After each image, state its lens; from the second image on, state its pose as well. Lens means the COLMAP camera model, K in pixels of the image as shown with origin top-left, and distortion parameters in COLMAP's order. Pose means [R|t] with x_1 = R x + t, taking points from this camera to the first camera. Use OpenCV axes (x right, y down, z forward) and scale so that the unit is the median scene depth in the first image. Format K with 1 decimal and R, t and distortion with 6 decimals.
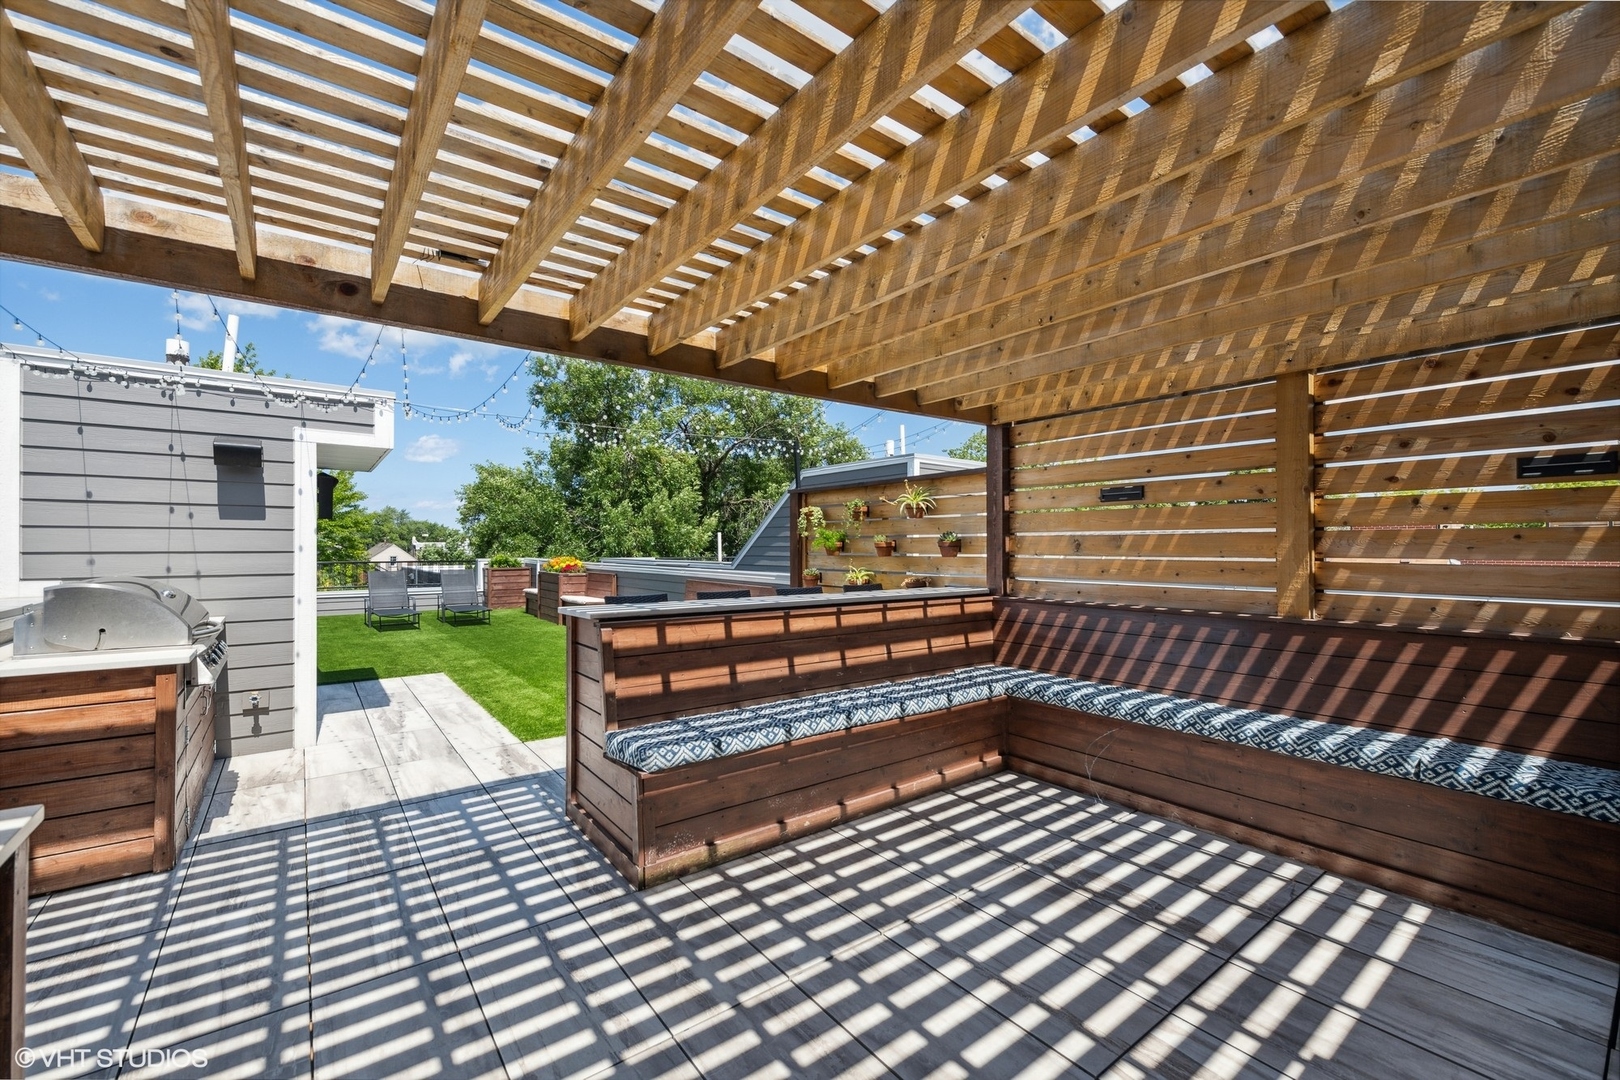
lens RADIAL K [[669.2, 0, 810.7], [0, 669.2, 518.6], [0, 0, 1]] dist [0.000680, 0.000058]
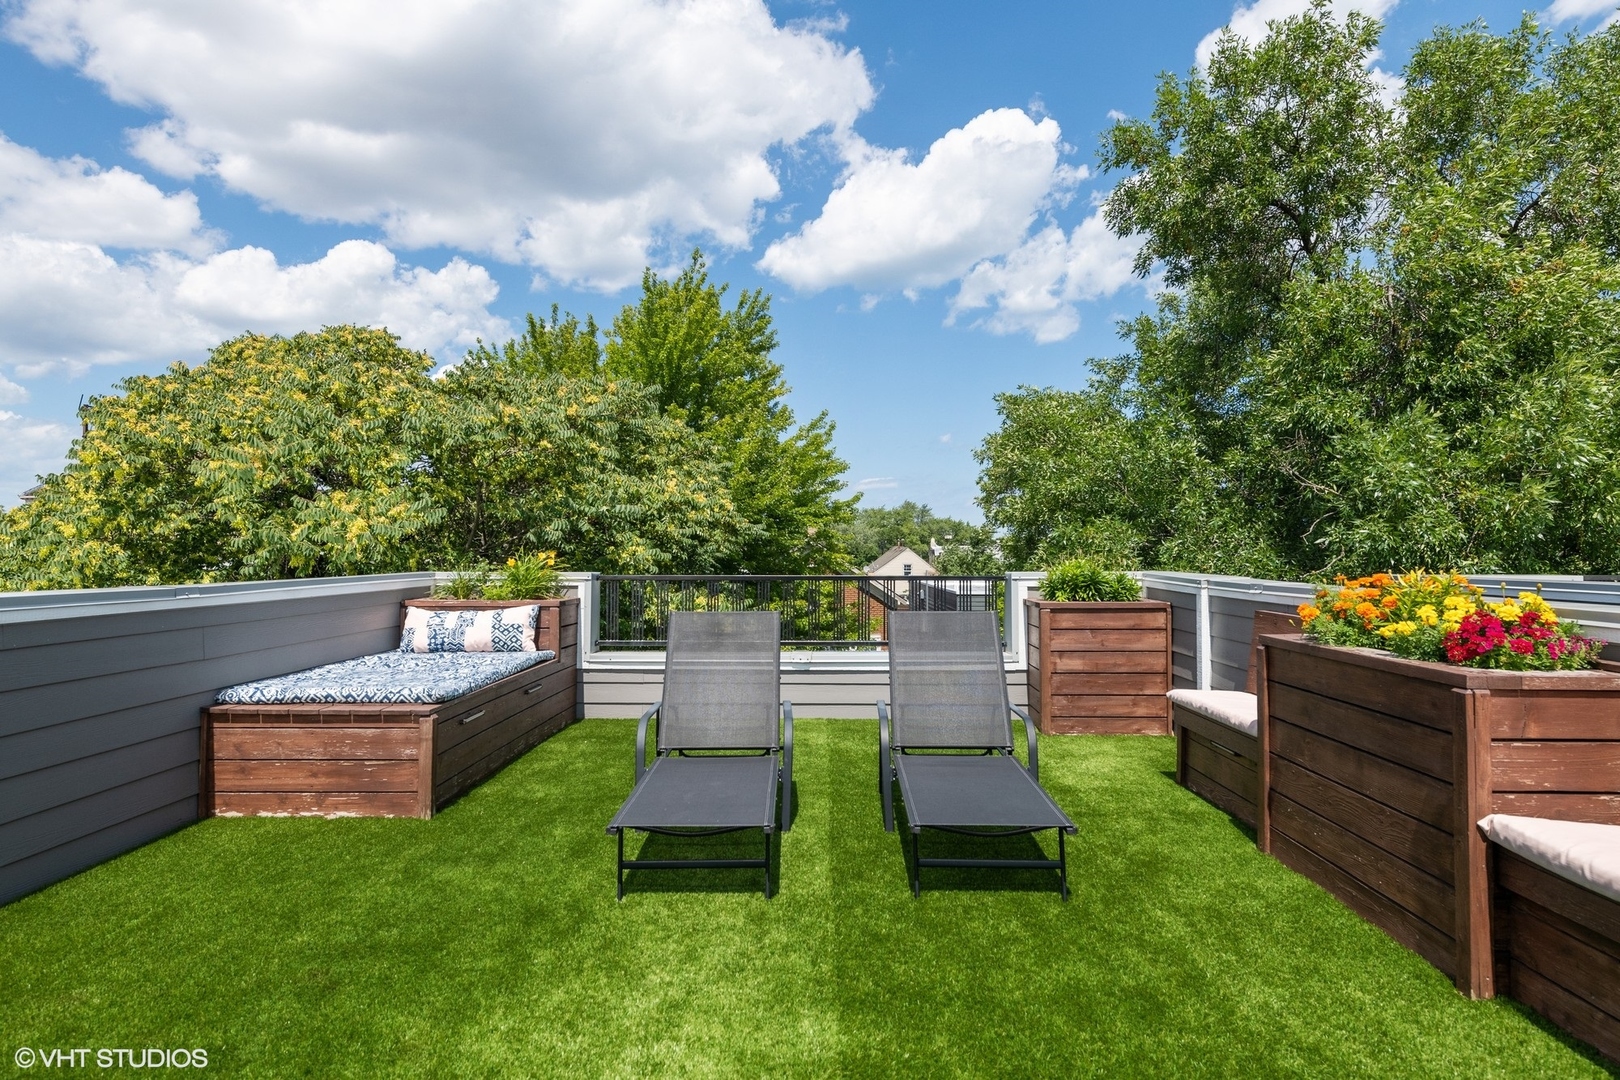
lens RADIAL K [[940.3, 0, 810.0], [0, 940.3, 540.0], [0, 0, 1]] dist [-0.000464, -0.000142]
pose [[0.781562, -0.009636, -0.623753, -0.273920], [0.027204, 0.999456, 0.018647, 0.031089], [0.623234, -0.031542, 0.781399, 0.553585]]
